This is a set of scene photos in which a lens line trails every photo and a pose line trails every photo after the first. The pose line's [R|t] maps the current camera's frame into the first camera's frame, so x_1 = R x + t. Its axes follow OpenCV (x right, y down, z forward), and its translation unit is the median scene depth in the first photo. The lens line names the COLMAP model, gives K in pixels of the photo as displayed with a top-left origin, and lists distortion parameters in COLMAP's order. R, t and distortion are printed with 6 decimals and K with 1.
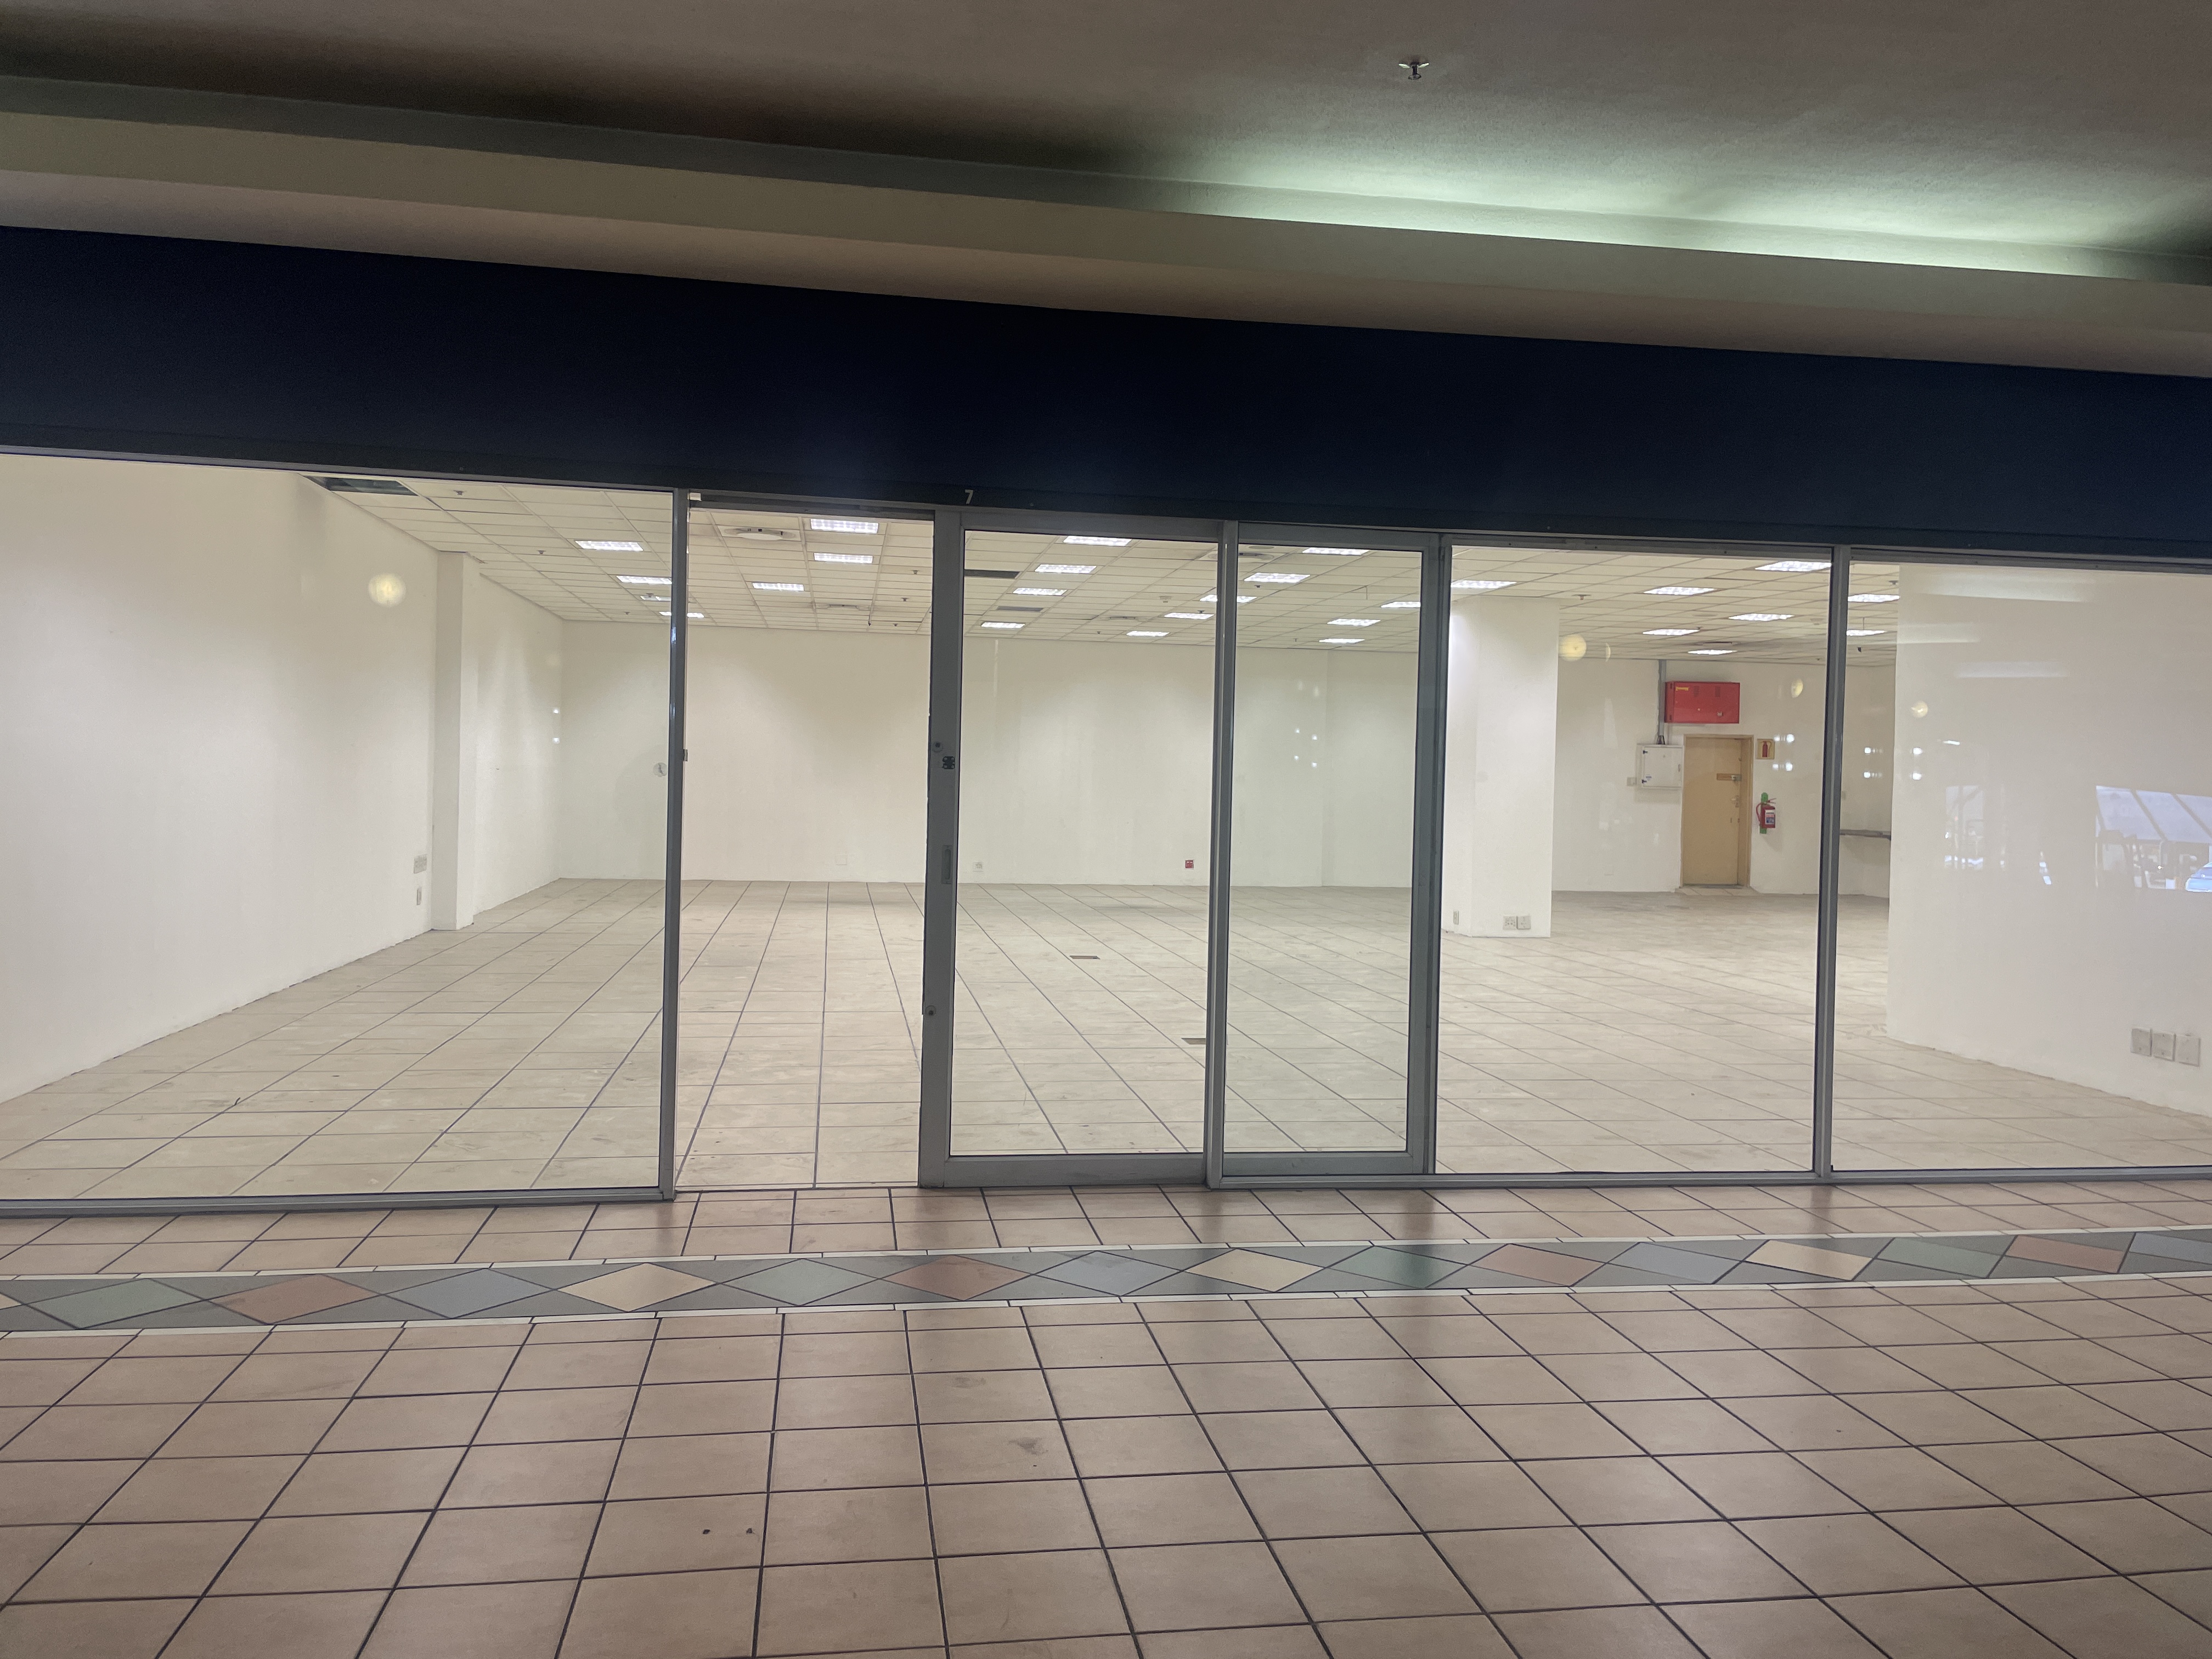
lens RADIAL K [[1673.4, 0, 1116.4], [0, 1673.4, 799.0], [0, 0, 1]] dist [0.098408, -0.128471]
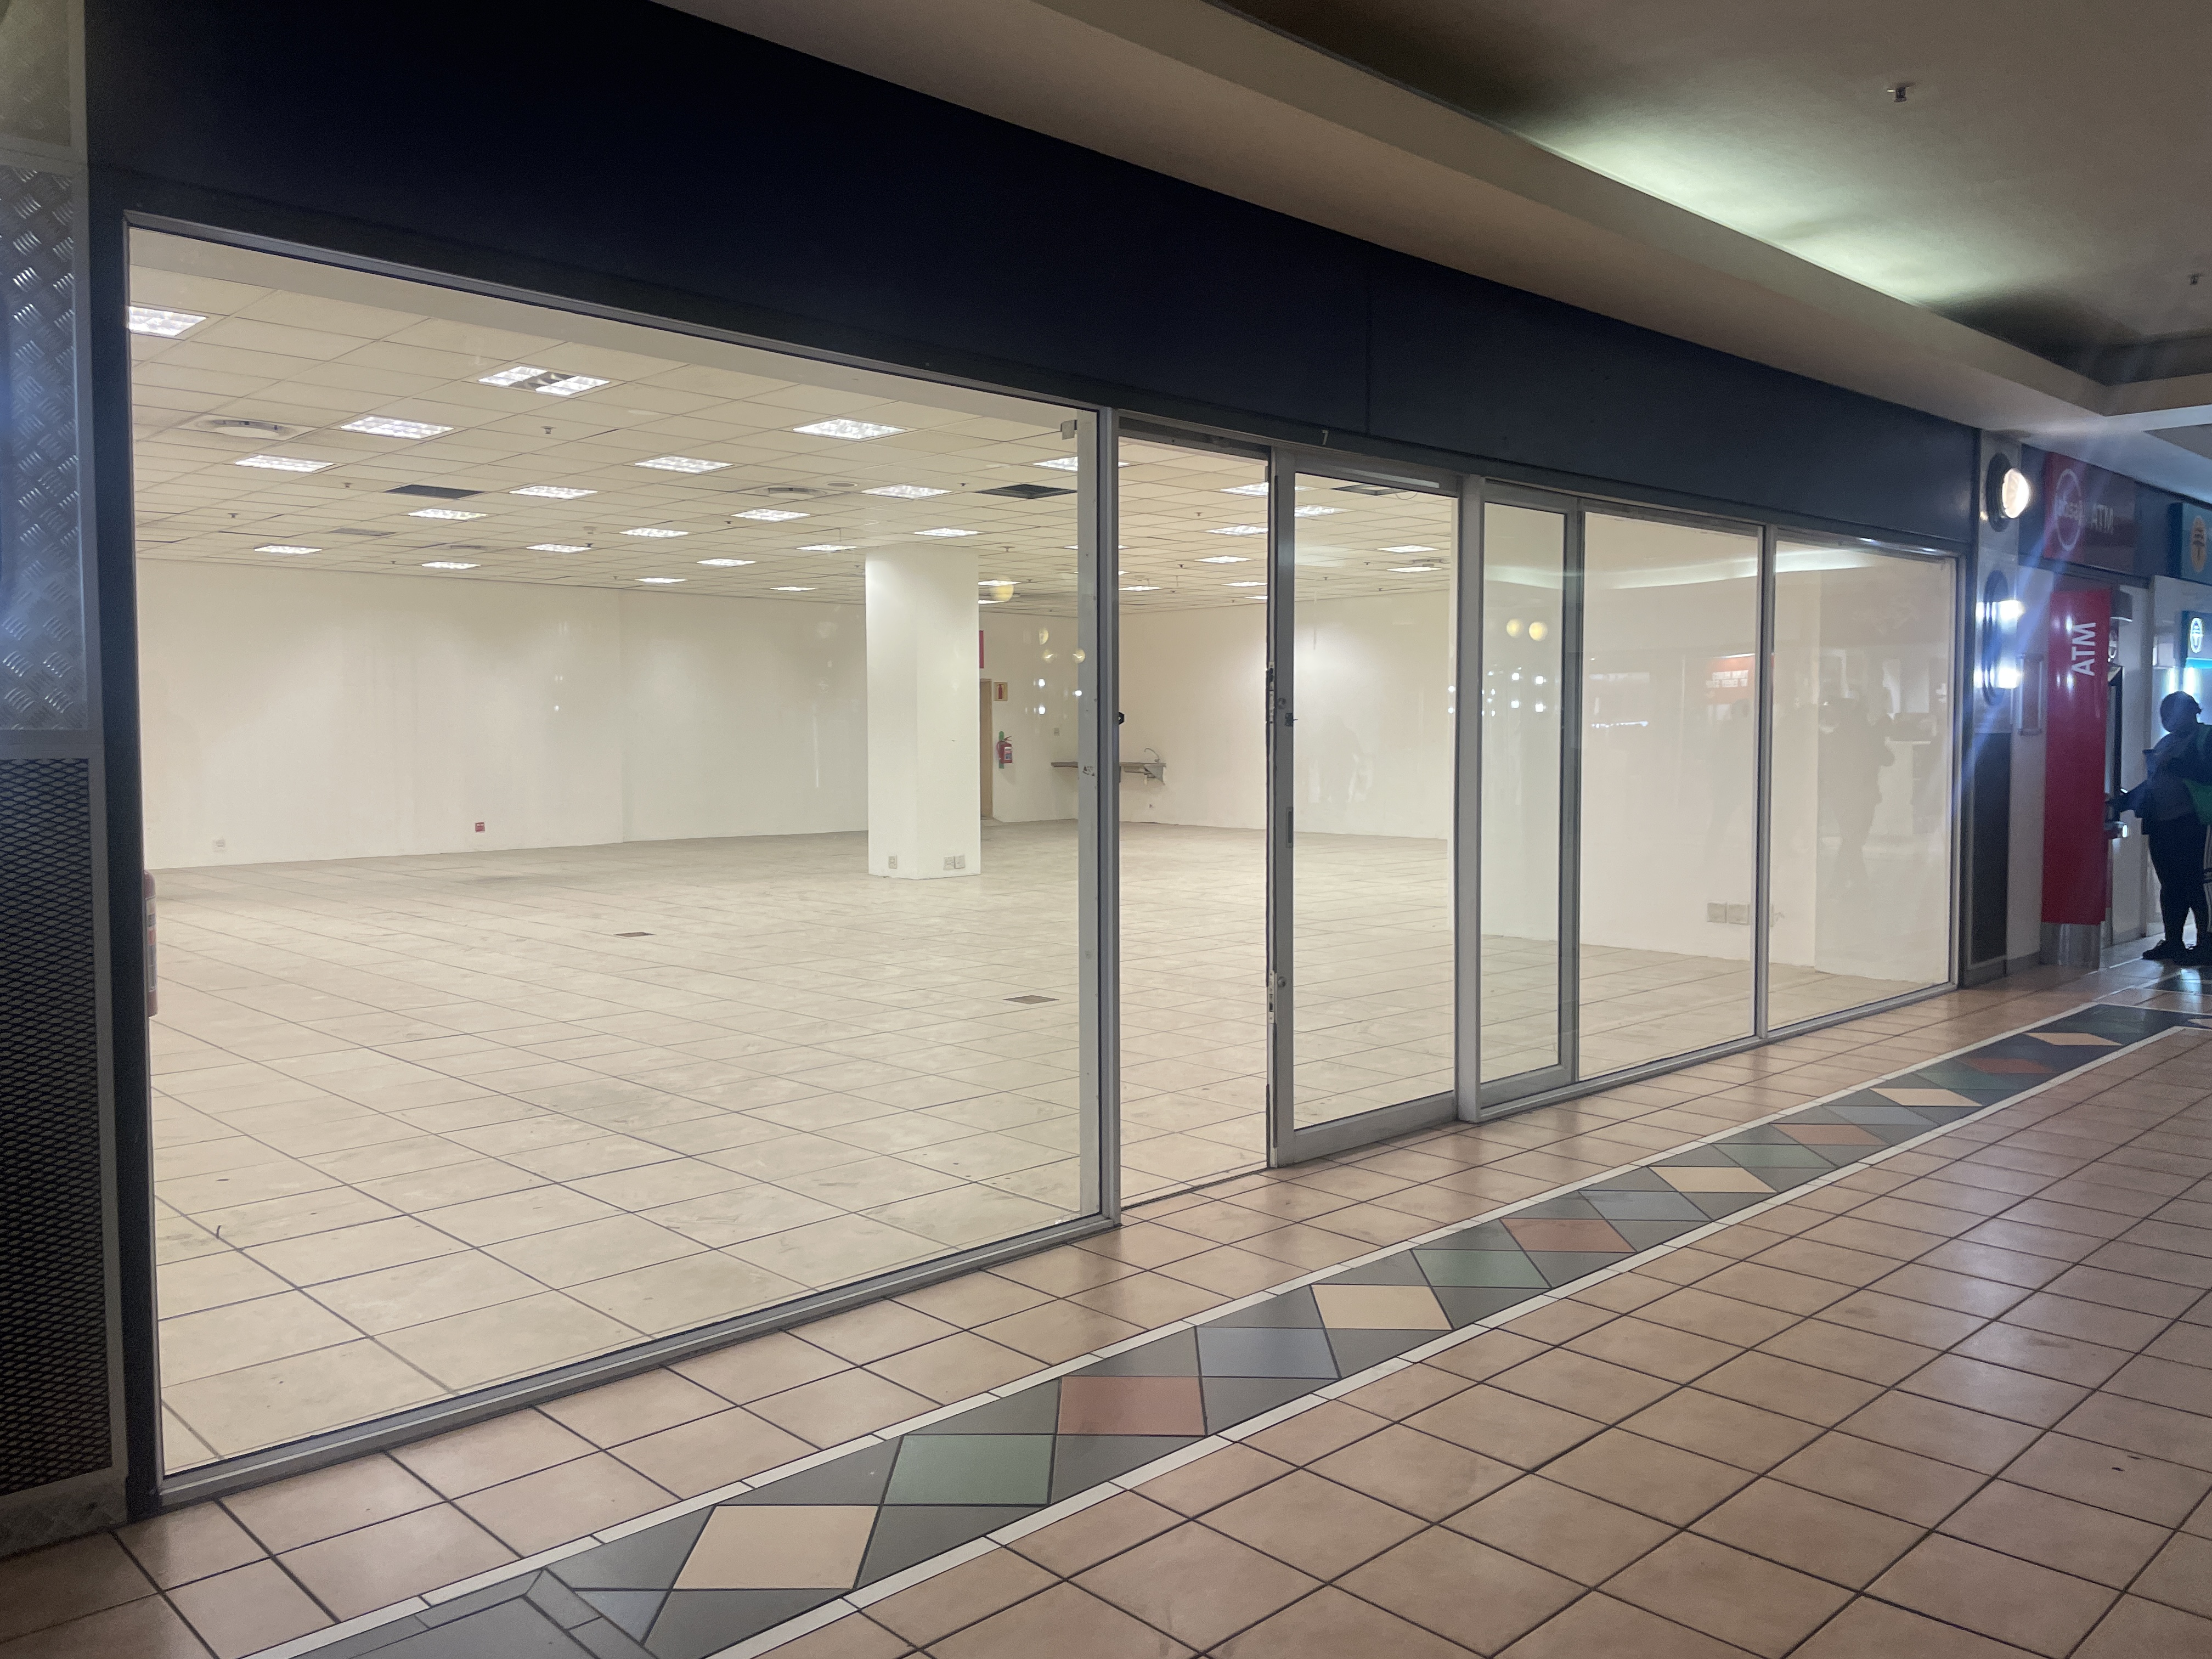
lens RADIAL K [[1673.4, 0, 1095.7], [0, 1673.4, 816.9], [0, 0, 1]] dist [0.098408, -0.128471]
pose [[0.826362, -0.055033, 0.560444, -0.422304], [0.029719, 0.998088, 0.054187, -0.012553], [-0.562355, -0.028122, 0.826418, 0.162993]]
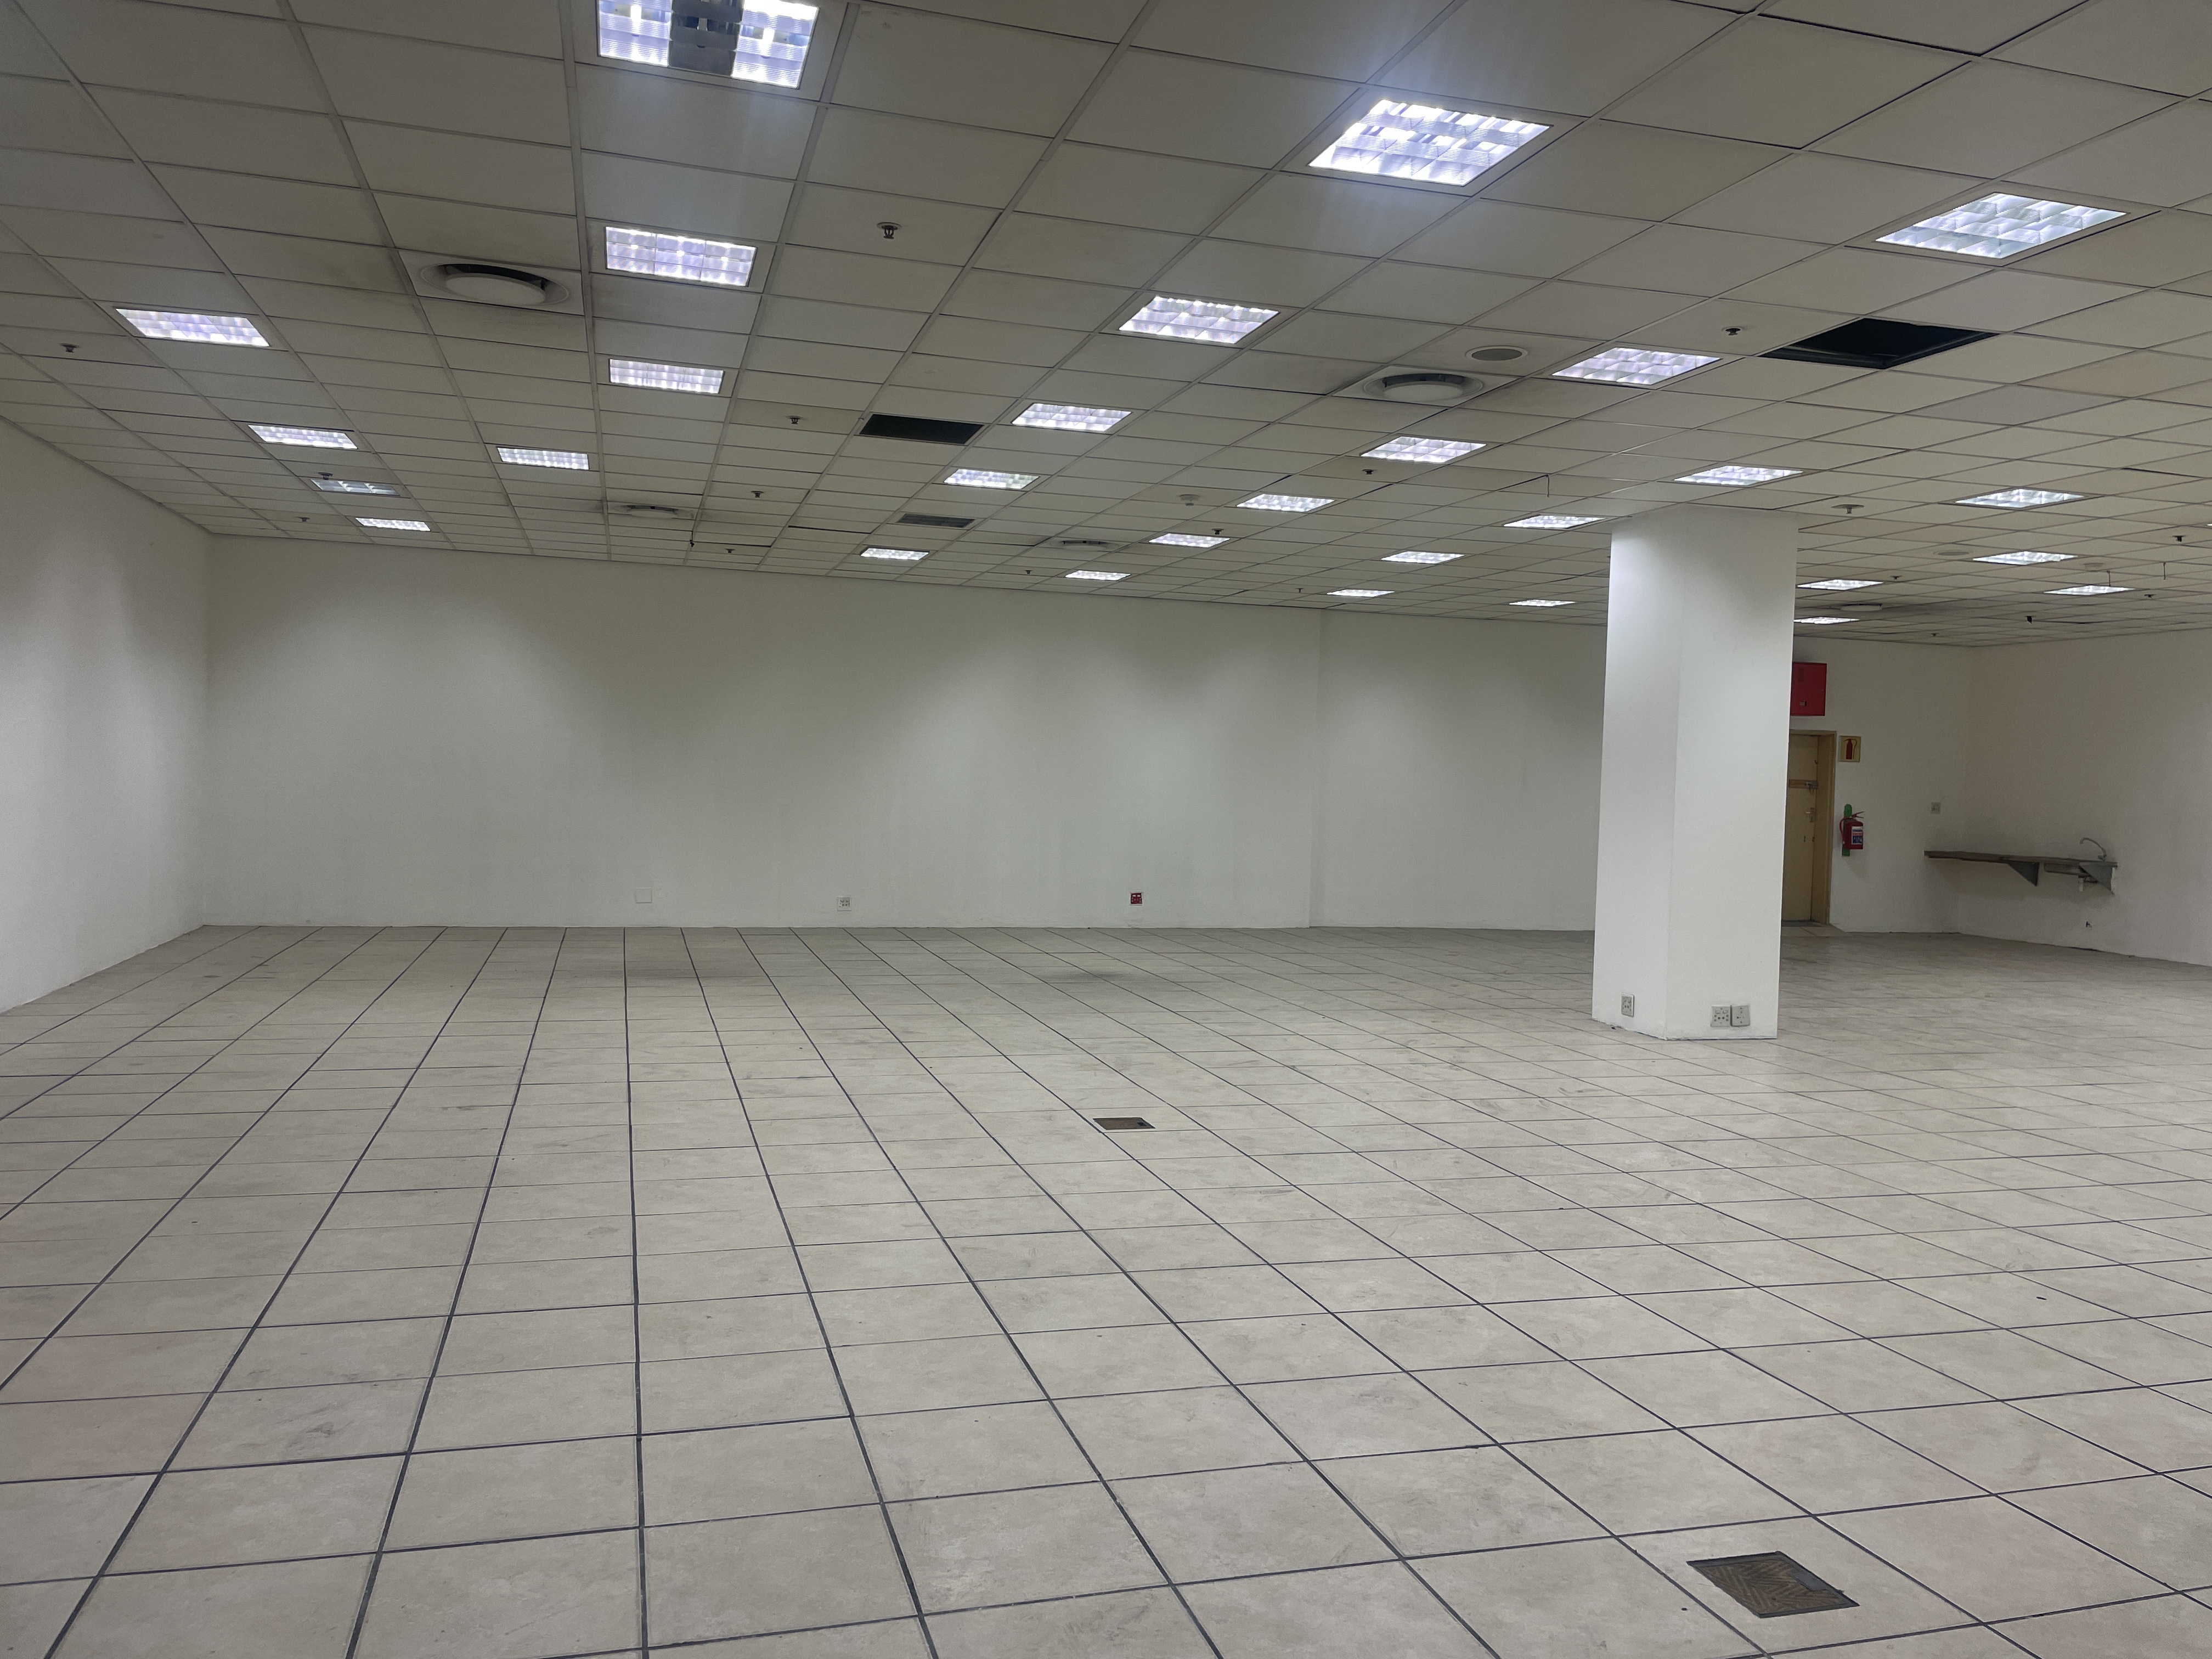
lens RADIAL K [[1673.4, 0, 1124.0], [0, 1673.4, 813.3], [0, 0, 1]] dist [0.098408, -0.128471]
pose [[0.992317, 0.006190, 0.123567, -0.115668], [-0.007872, 0.999883, 0.013128, -0.017285], [-0.123471, -0.014000, 0.992249, 0.618202]]
